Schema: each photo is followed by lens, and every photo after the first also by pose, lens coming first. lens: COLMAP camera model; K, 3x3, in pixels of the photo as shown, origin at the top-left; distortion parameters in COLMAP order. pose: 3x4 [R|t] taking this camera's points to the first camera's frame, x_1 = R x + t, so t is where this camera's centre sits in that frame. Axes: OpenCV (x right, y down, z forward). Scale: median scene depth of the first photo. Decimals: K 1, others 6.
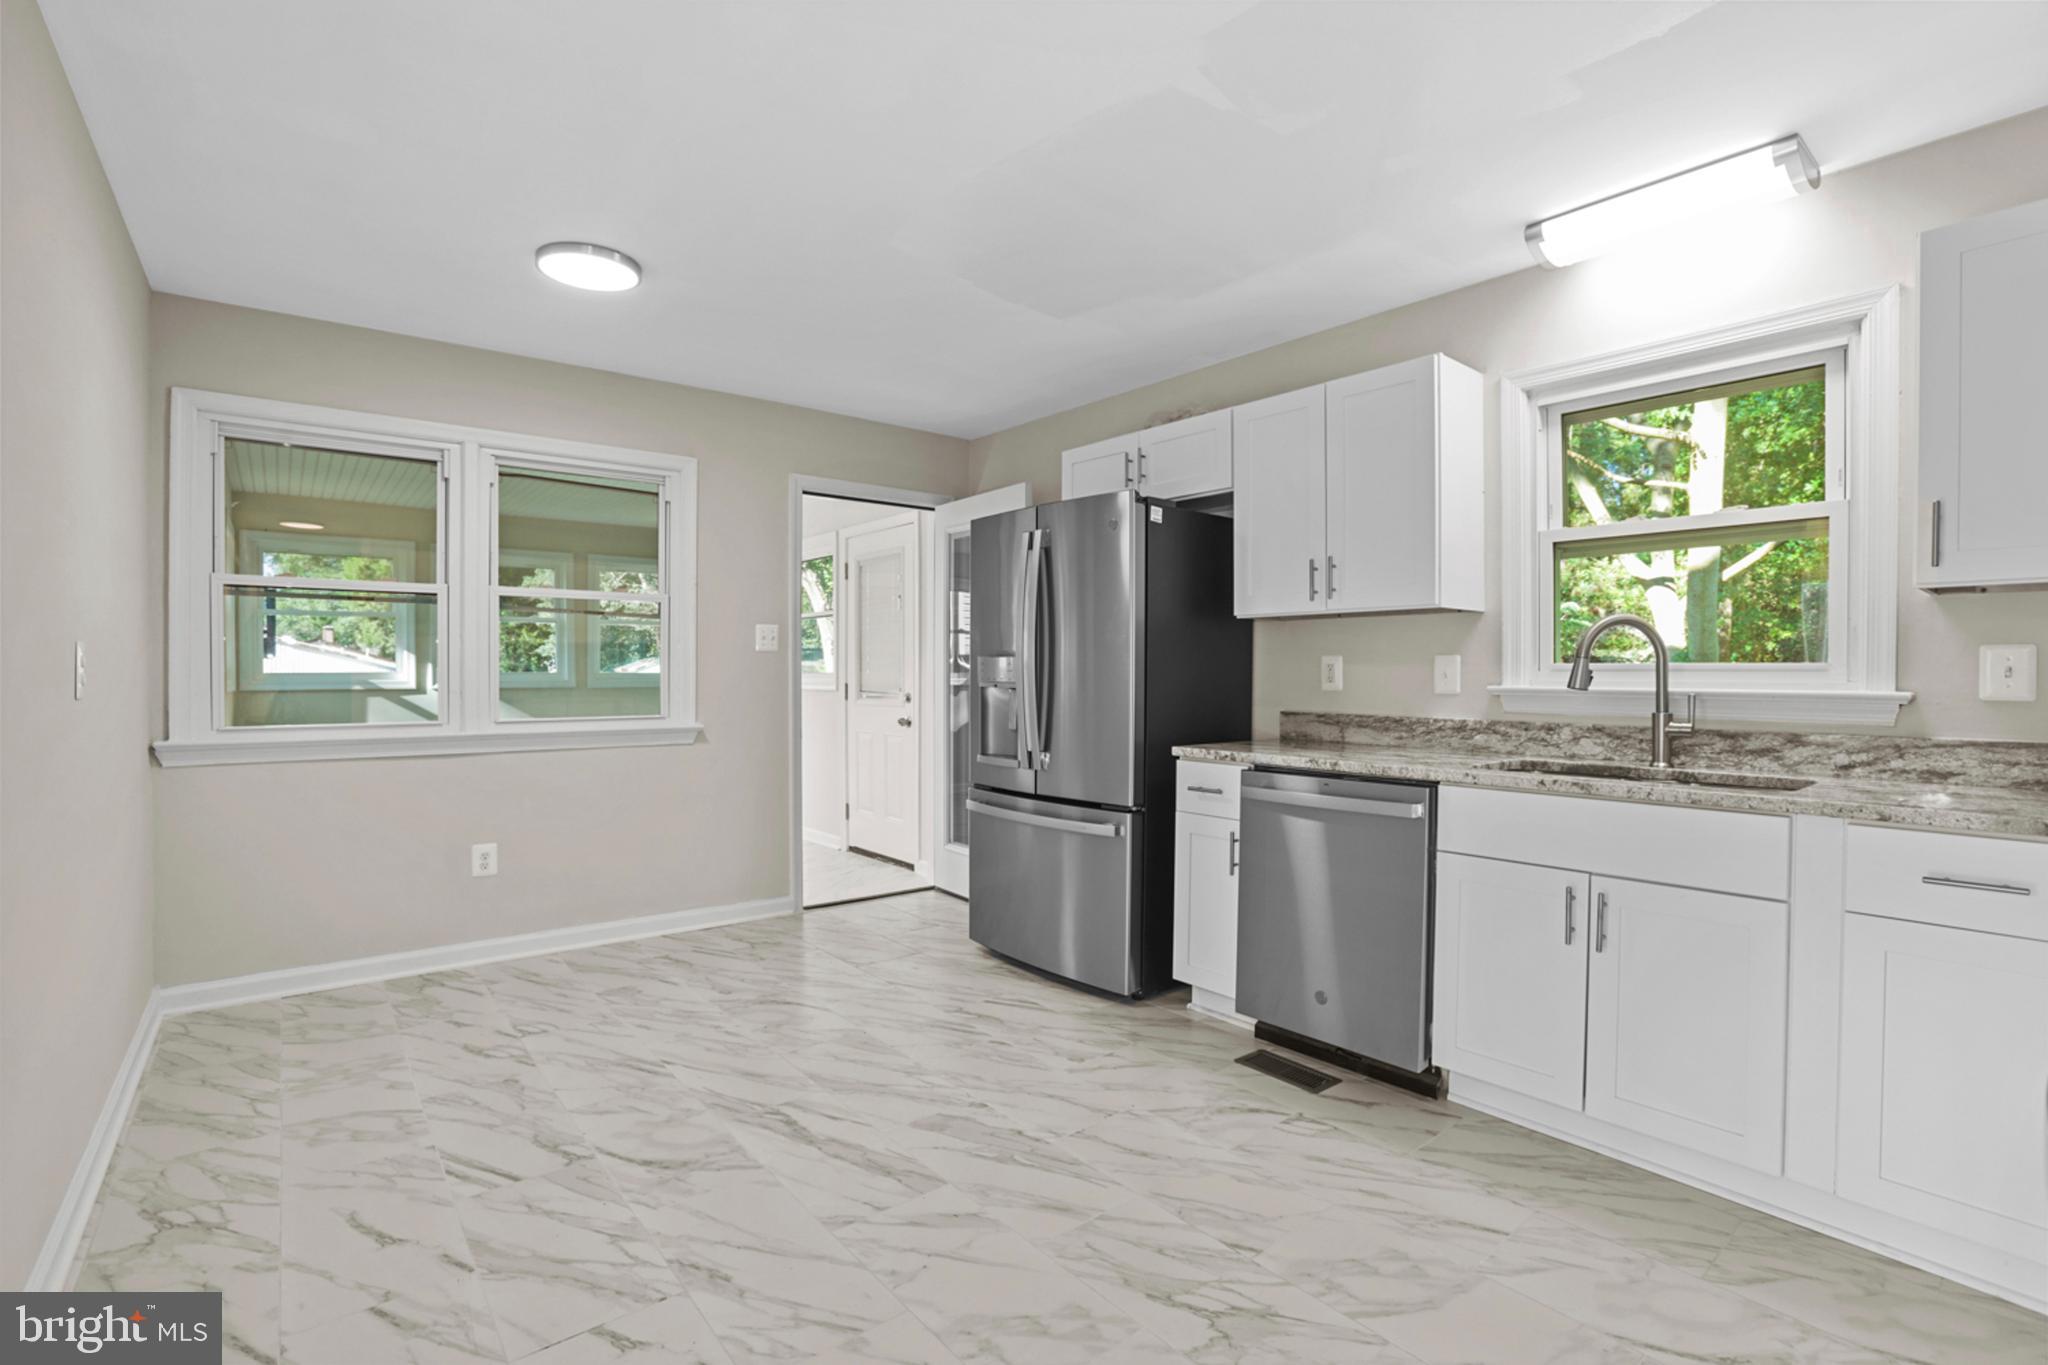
lens RADIAL K [[934.5, 0, 1019.3], [0, 934.5, 680.7], [0, 0, 1]] dist [-0.079270, 0.031798]
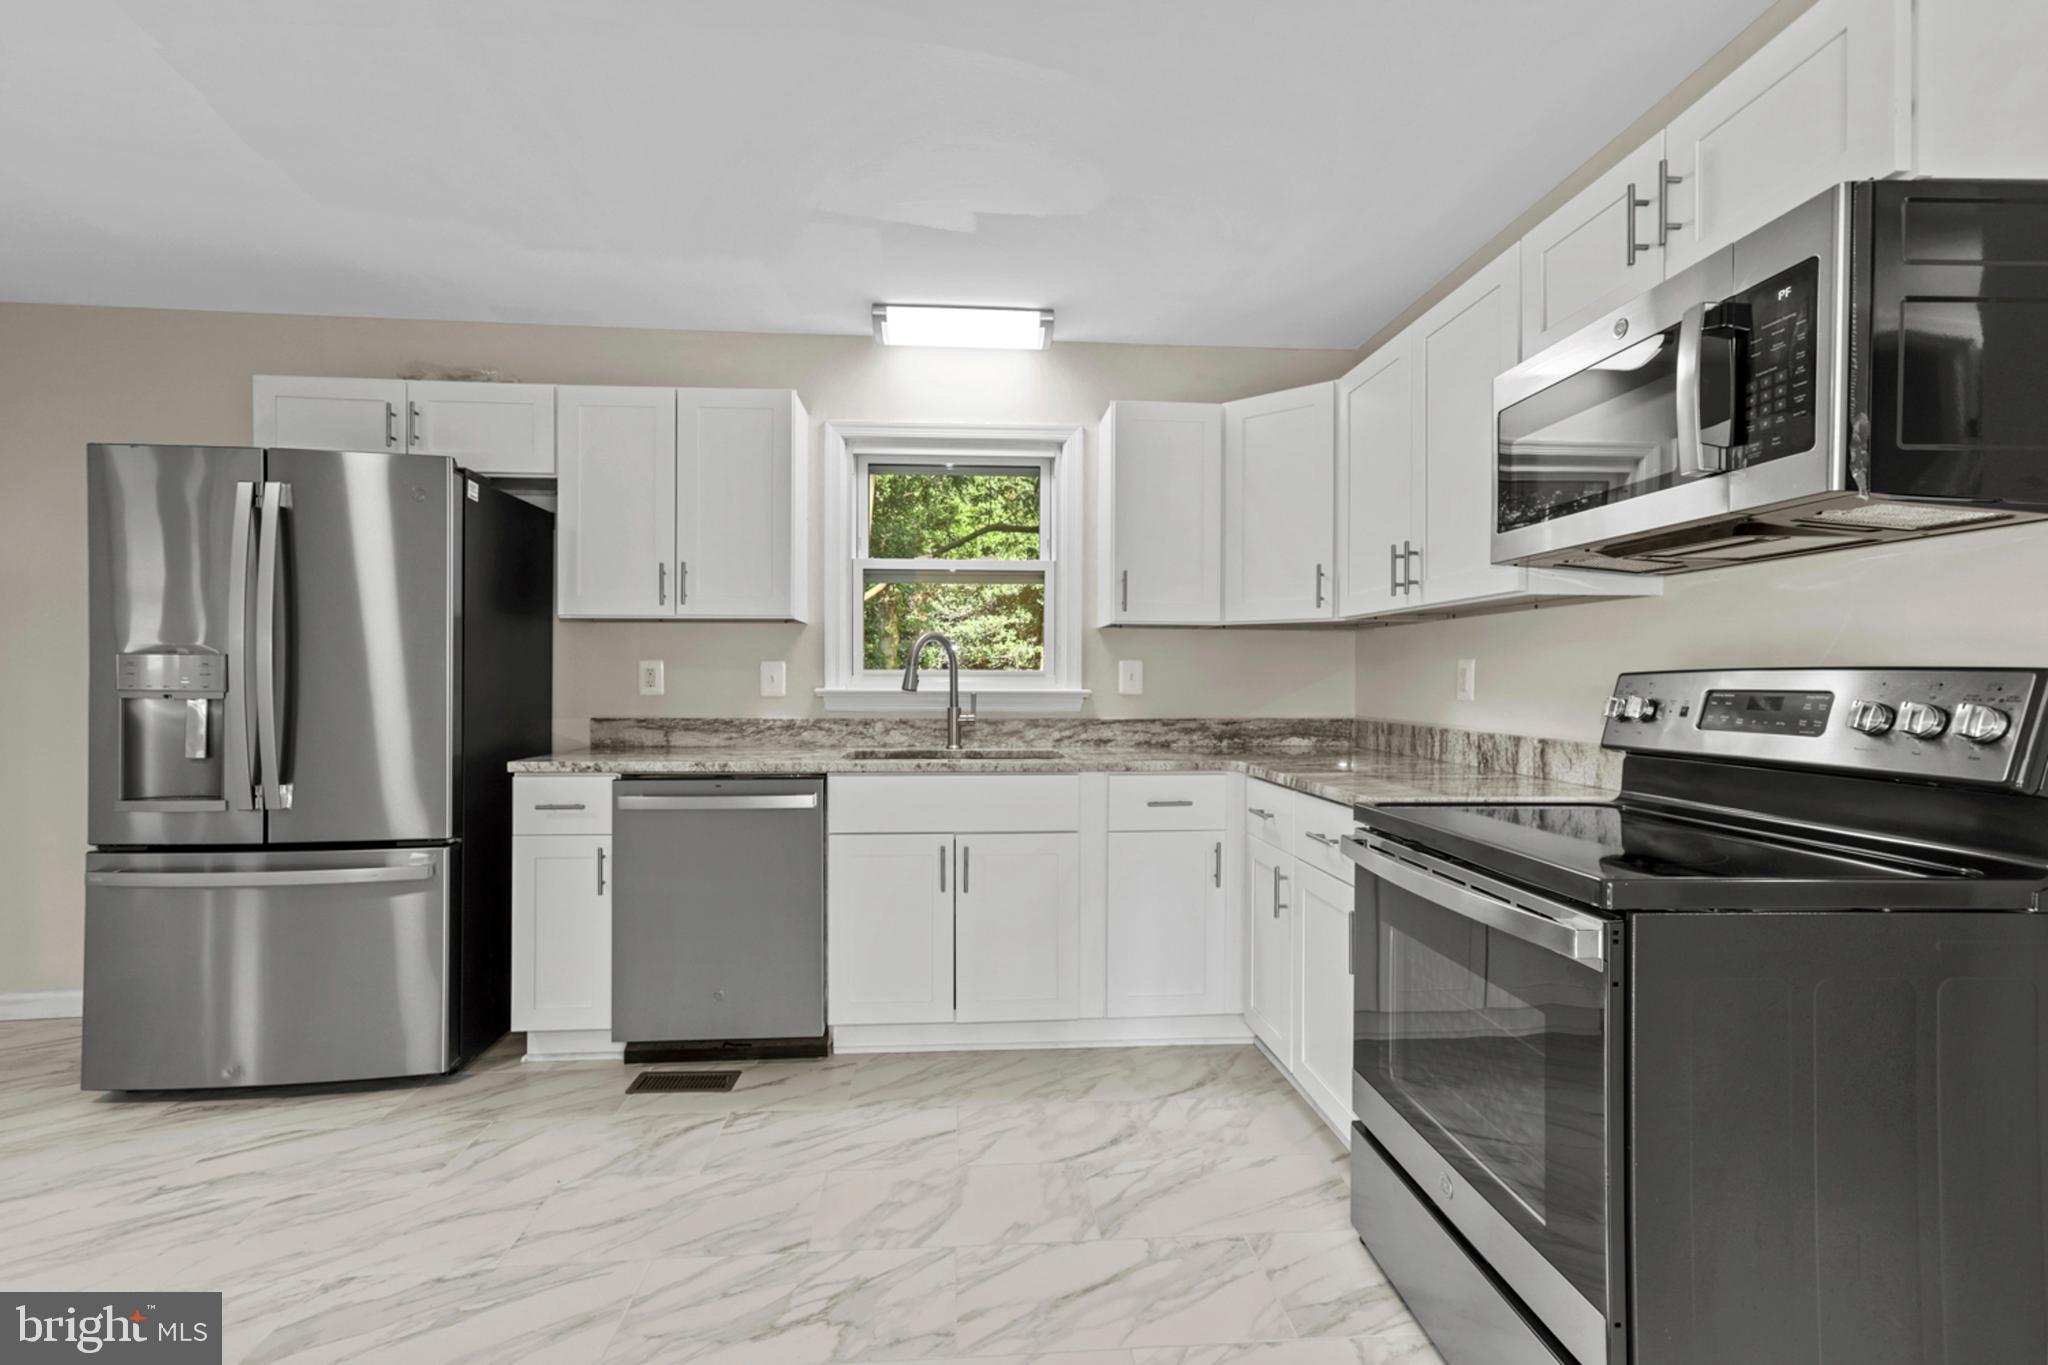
lens RADIAL K [[912.6, 0, 1024.0], [0, 912.6, 682.5], [0, 0, 1]] dist [-0.016189, 0.024838]
pose [[0.569417, -0.004506, 0.822036, -0.325125], [0.006571, 0.999978, 0.000929, -0.001545], [-0.822022, 0.004873, 0.569434, 0.154738]]
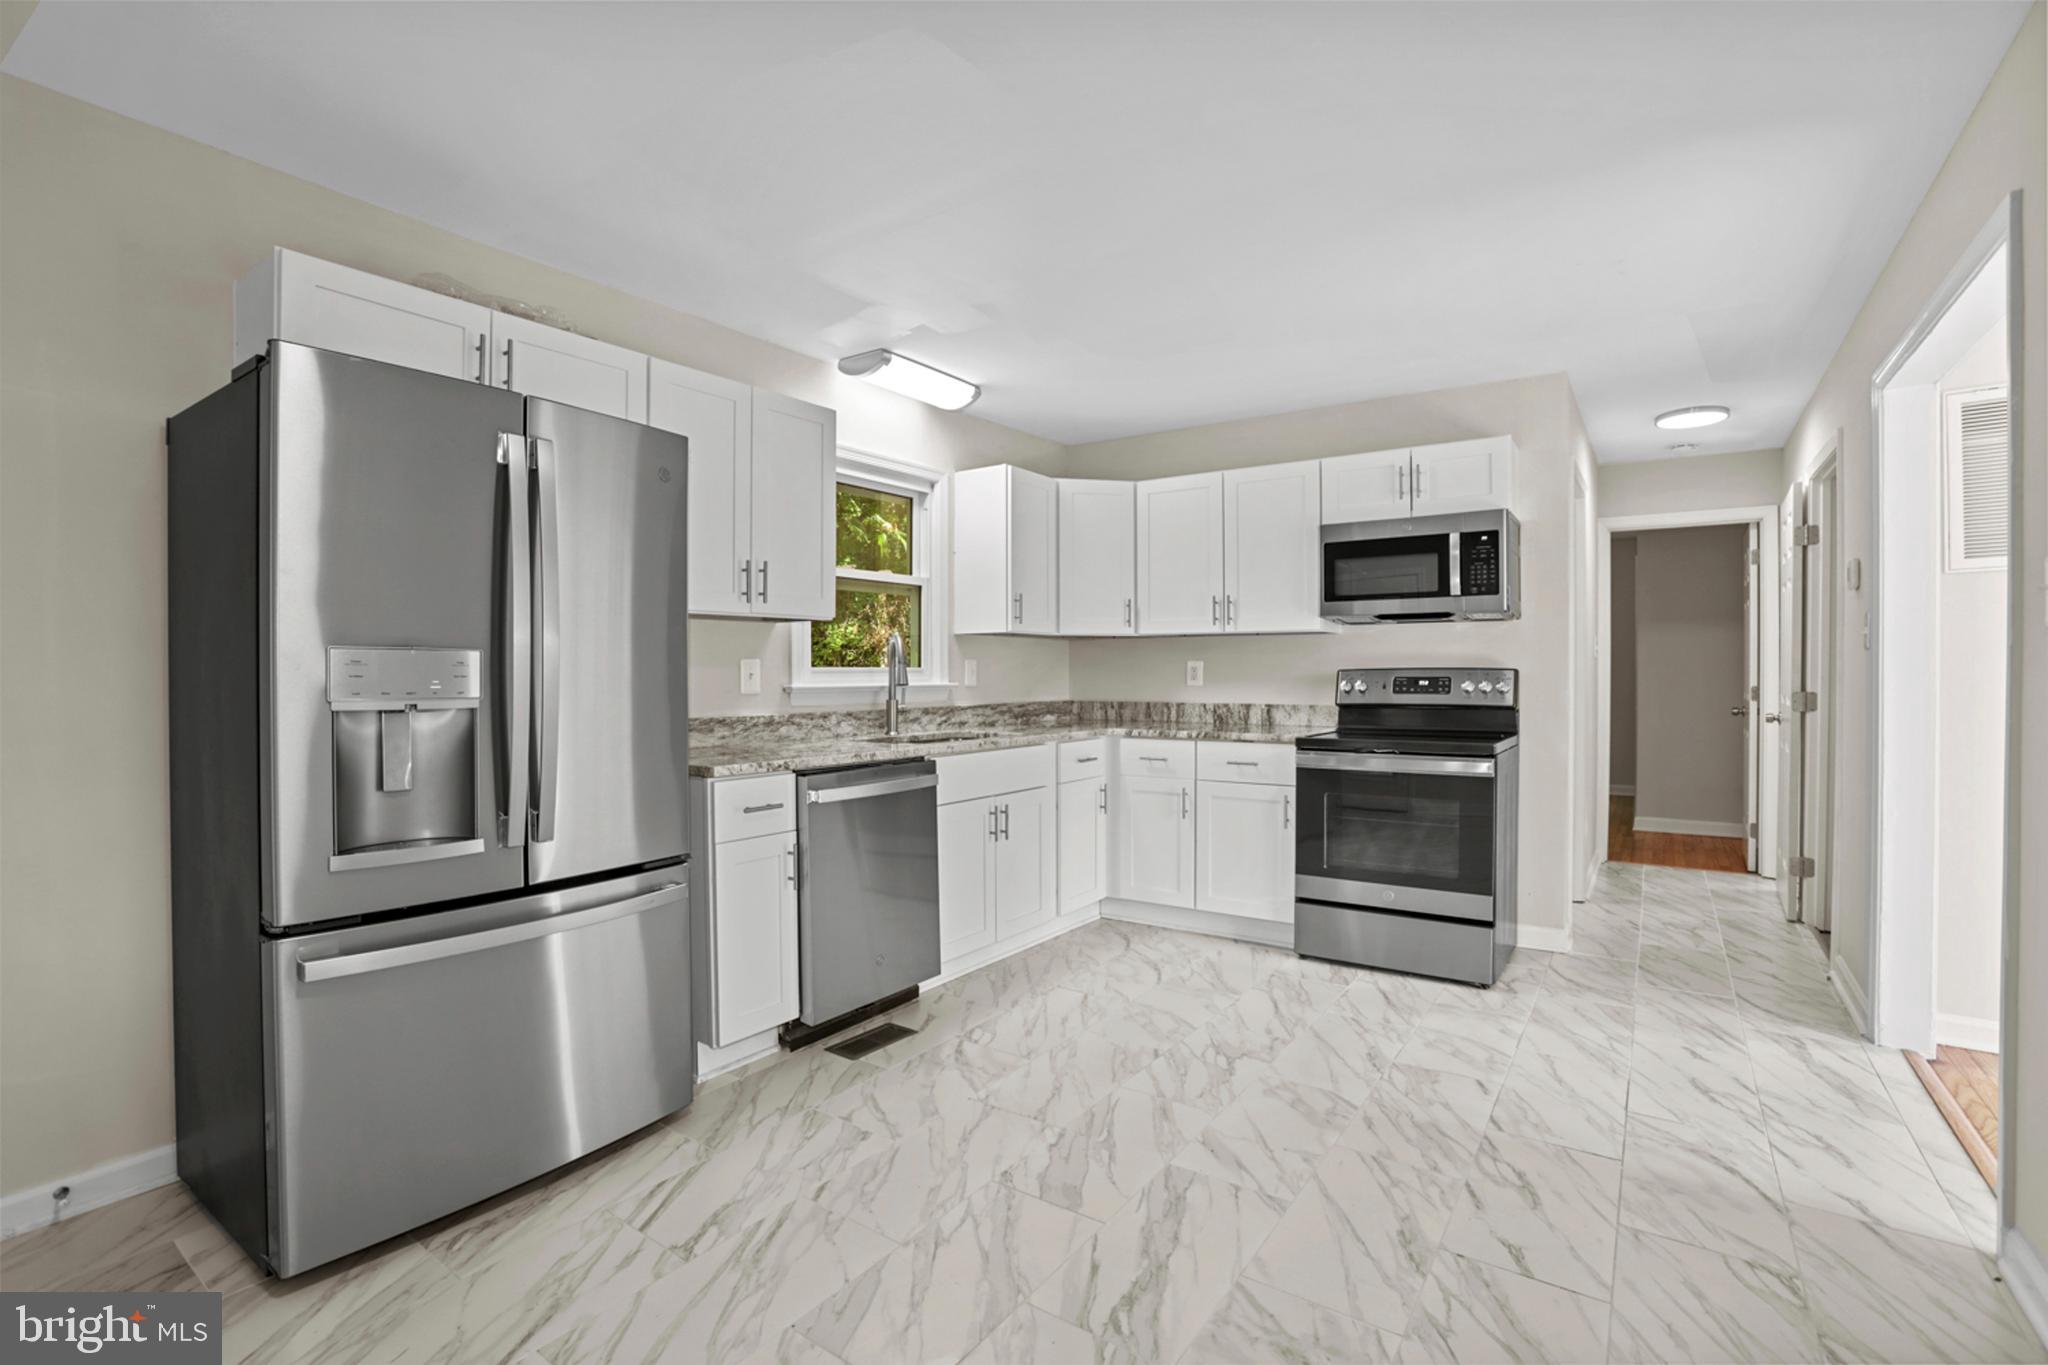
lens RADIAL K [[934.5, 0, 1019.3], [0, 934.5, 680.7], [0, 0, 1]] dist [-0.079270, 0.031798]
pose [[-0.272441, -0.010530, 0.962115, -0.869162], [0.011296, 0.999836, 0.014142, -0.016673], [-0.962106, 0.014720, -0.272277, 1.214198]]
